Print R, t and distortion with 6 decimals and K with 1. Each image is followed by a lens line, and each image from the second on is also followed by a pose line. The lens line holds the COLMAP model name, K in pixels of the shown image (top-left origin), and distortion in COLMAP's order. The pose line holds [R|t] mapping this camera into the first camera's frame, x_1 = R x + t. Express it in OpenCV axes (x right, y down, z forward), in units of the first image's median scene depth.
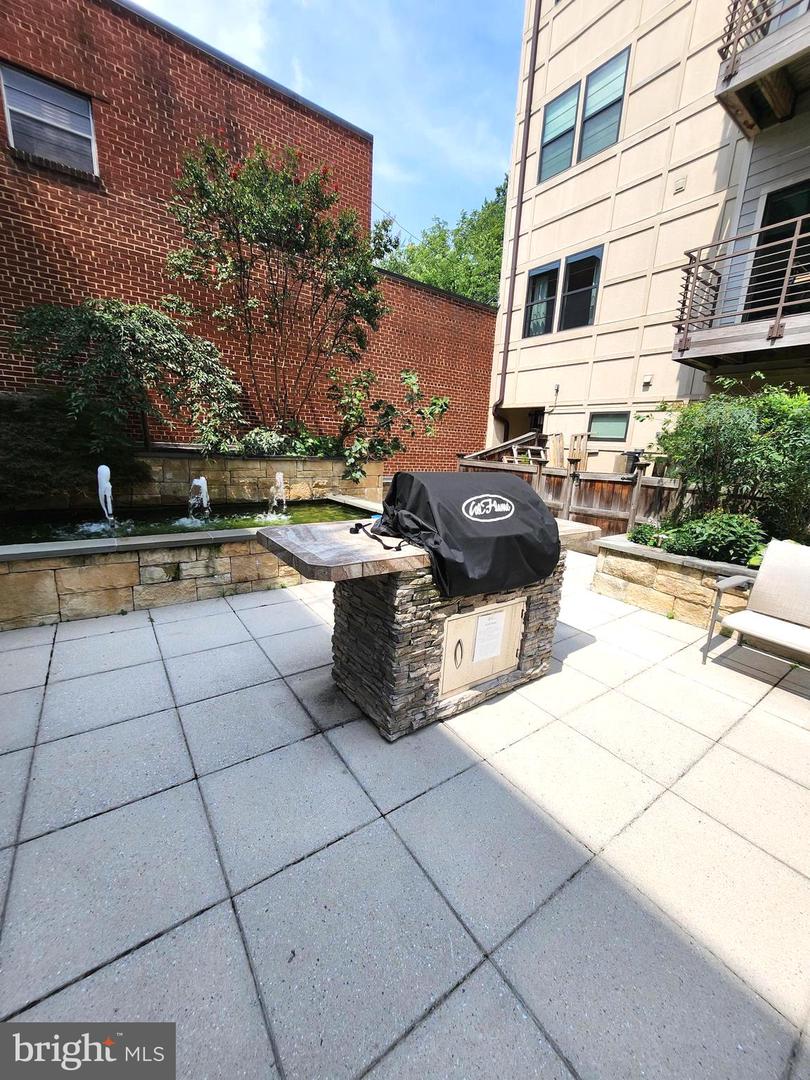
lens RADIAL K [[423.3, 0, 405.5], [0, 423.3, 535.4], [0, 0, 1]] dist [-0.004612, 0.000336]
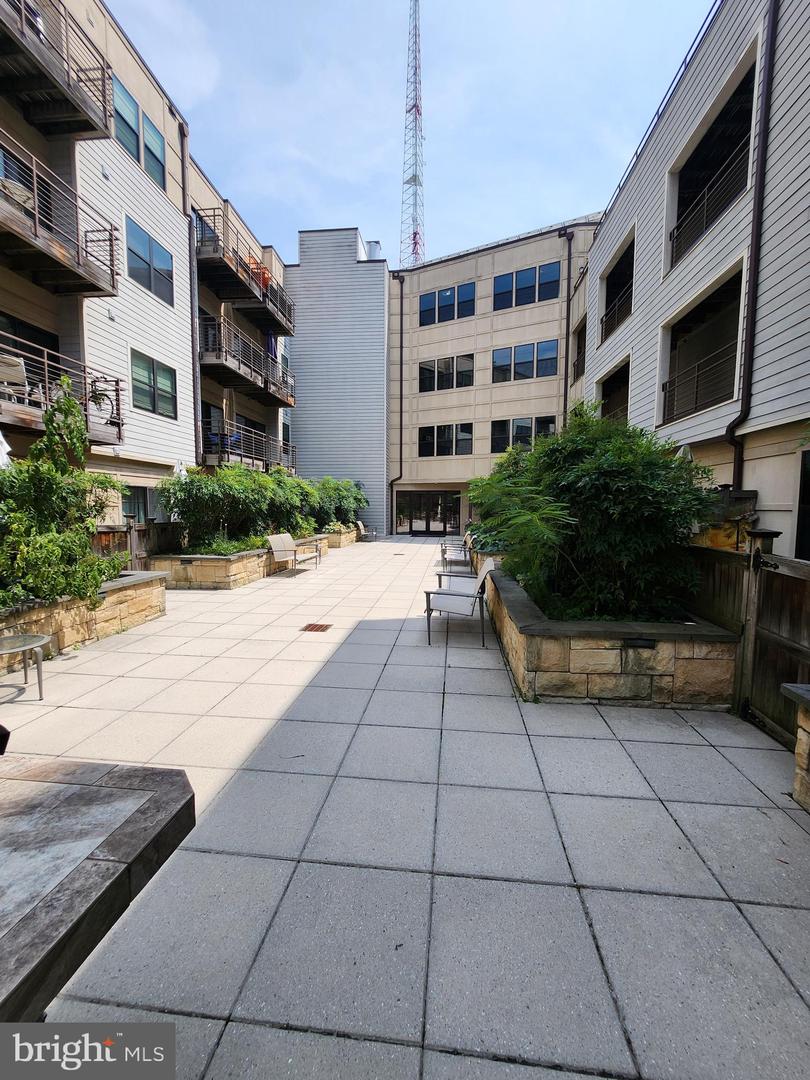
lens RADIAL K [[464.3, 0, 407.2], [0, 464.3, 538.5], [0, 0, 1]] dist [-0.000711, 0.000729]
pose [[-0.762513, -0.083616, 0.641547, -0.132430], [0.113133, 0.959102, 0.259470, -0.057970], [-0.637005, 0.270429, -0.721868, 0.206917]]
